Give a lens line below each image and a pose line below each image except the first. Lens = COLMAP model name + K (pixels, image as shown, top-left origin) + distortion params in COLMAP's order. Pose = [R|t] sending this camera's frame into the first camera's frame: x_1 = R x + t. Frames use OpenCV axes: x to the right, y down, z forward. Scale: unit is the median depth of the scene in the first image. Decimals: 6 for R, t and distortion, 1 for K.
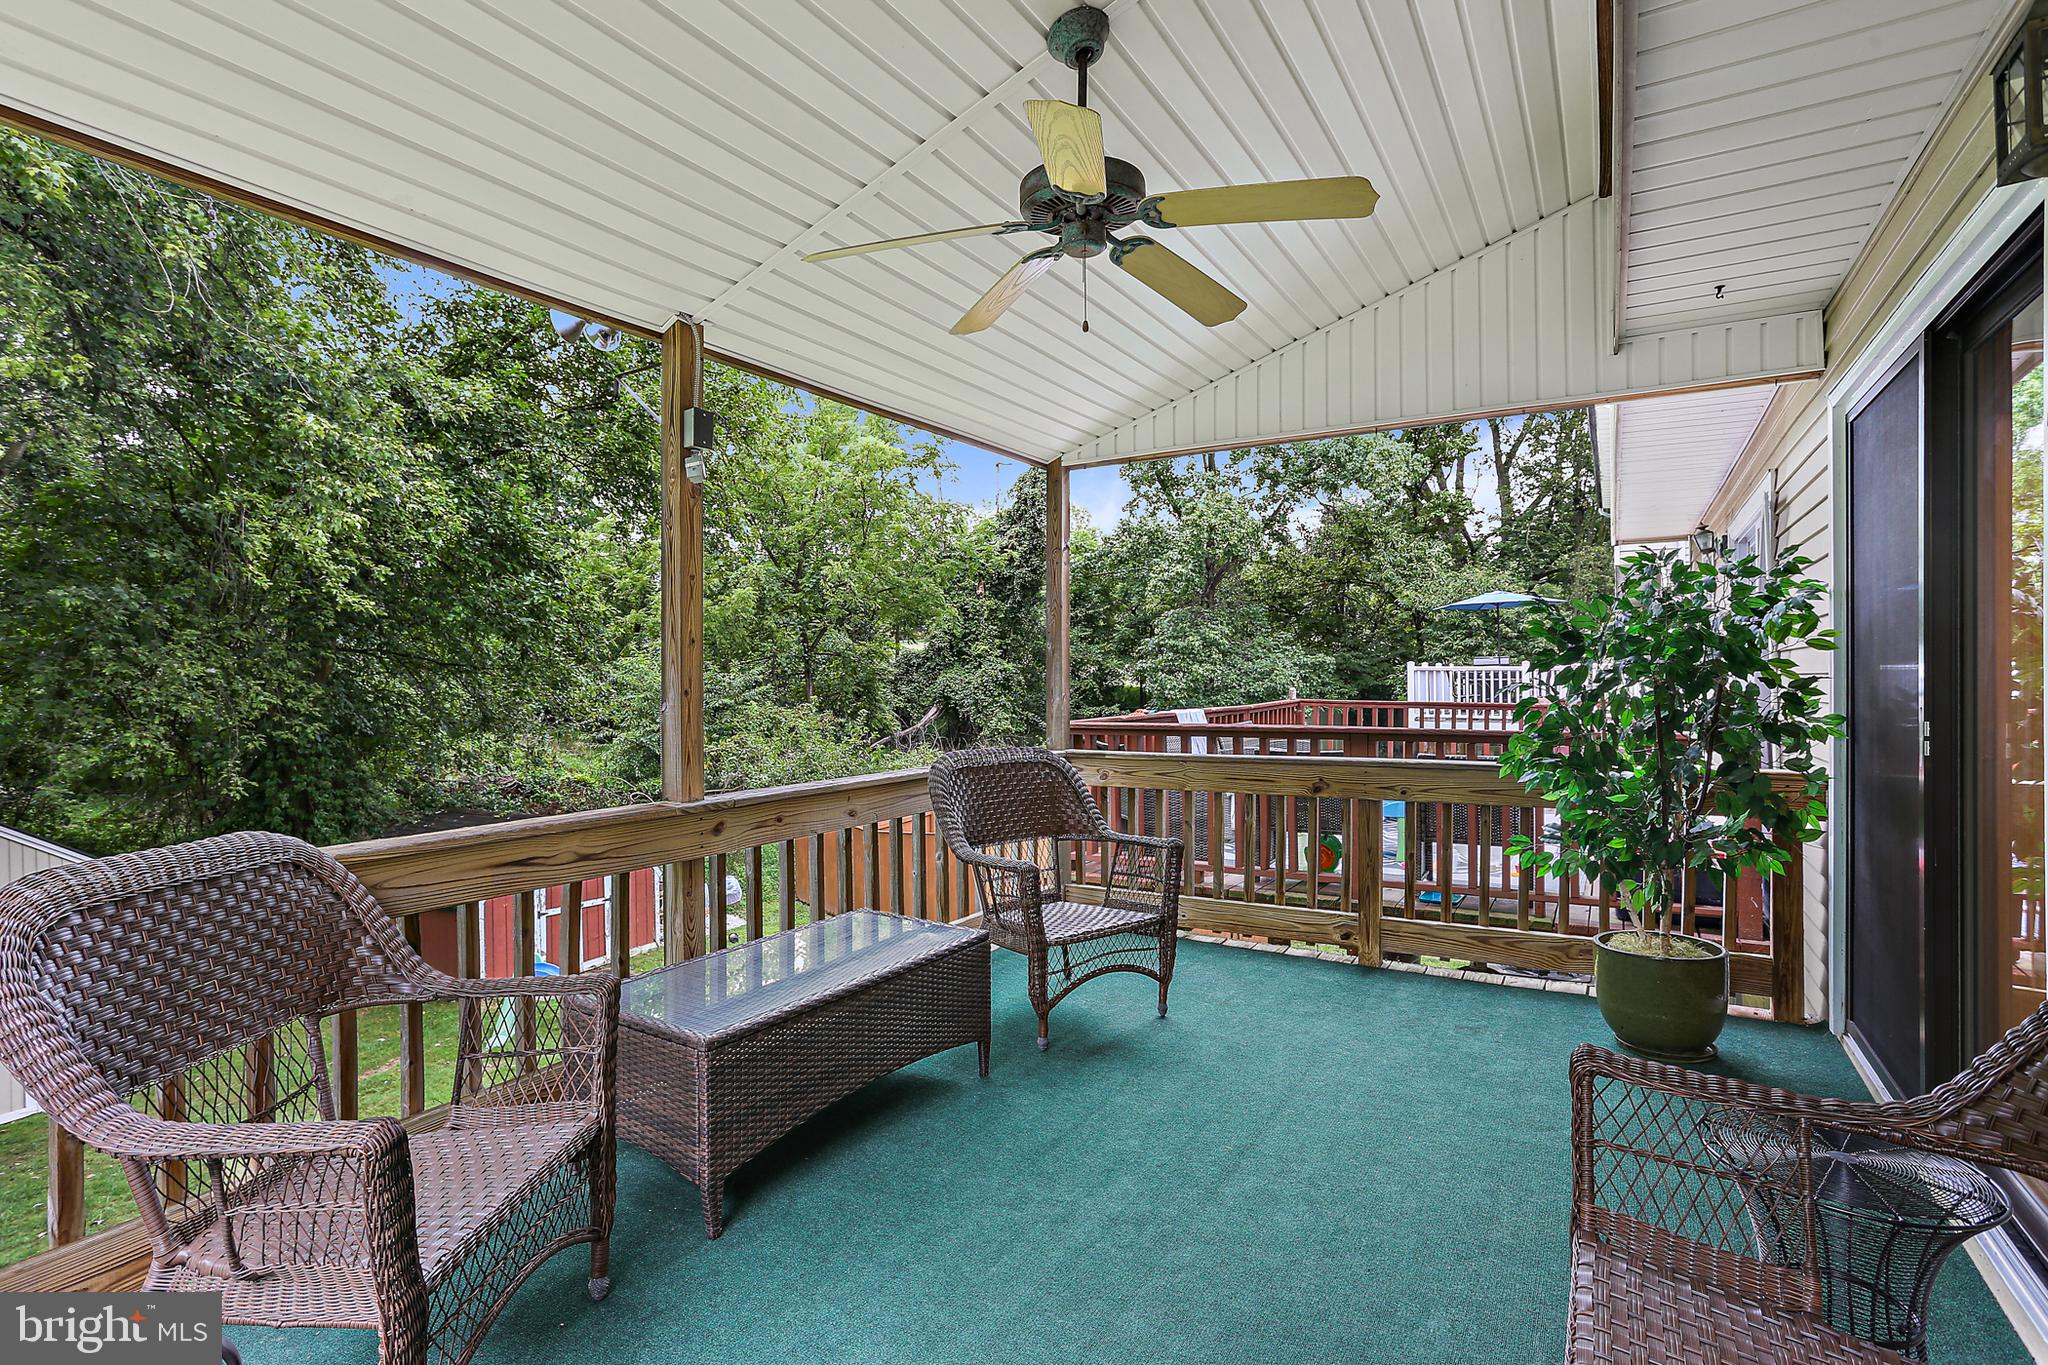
lens RADIAL K [[1015.2, 0, 1024.5], [0, 1015.2, 666.3], [0, 0, 1]] dist [-0.030645, 0.009825]
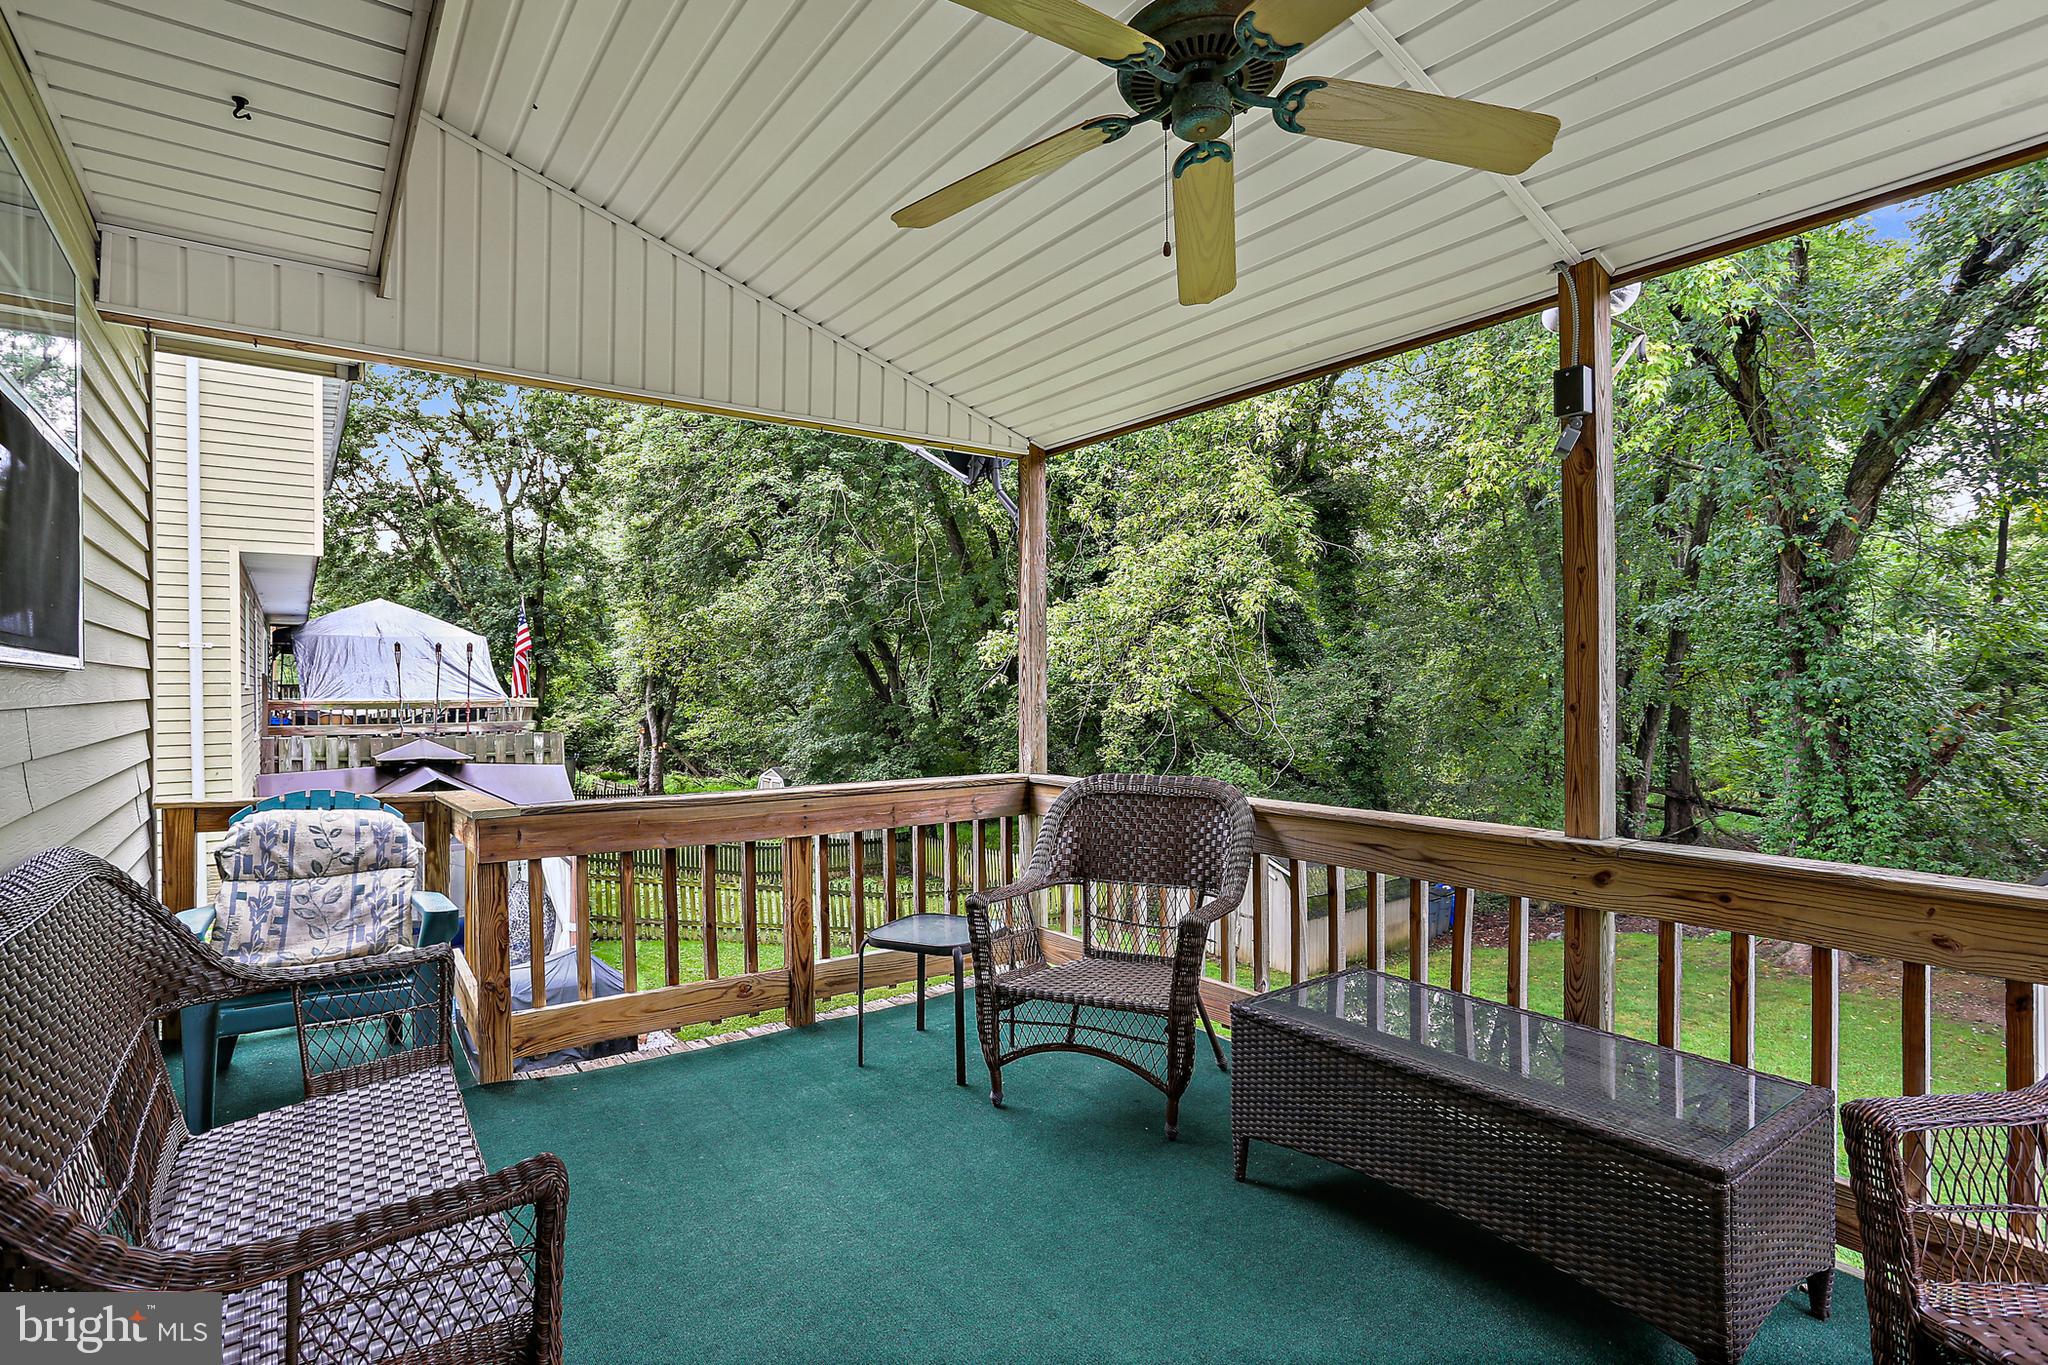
lens RADIAL K [[1015.2, 0, 1017.5], [0, 1015.2, 687.5], [0, 0, 1]] dist [-0.030645, 0.009825]
pose [[-0.397649, 0.010282, -0.917480, 0.619174], [0.007026, 0.999942, 0.008161, -0.000363], [0.917511, -0.003201, -0.397698, 0.908767]]
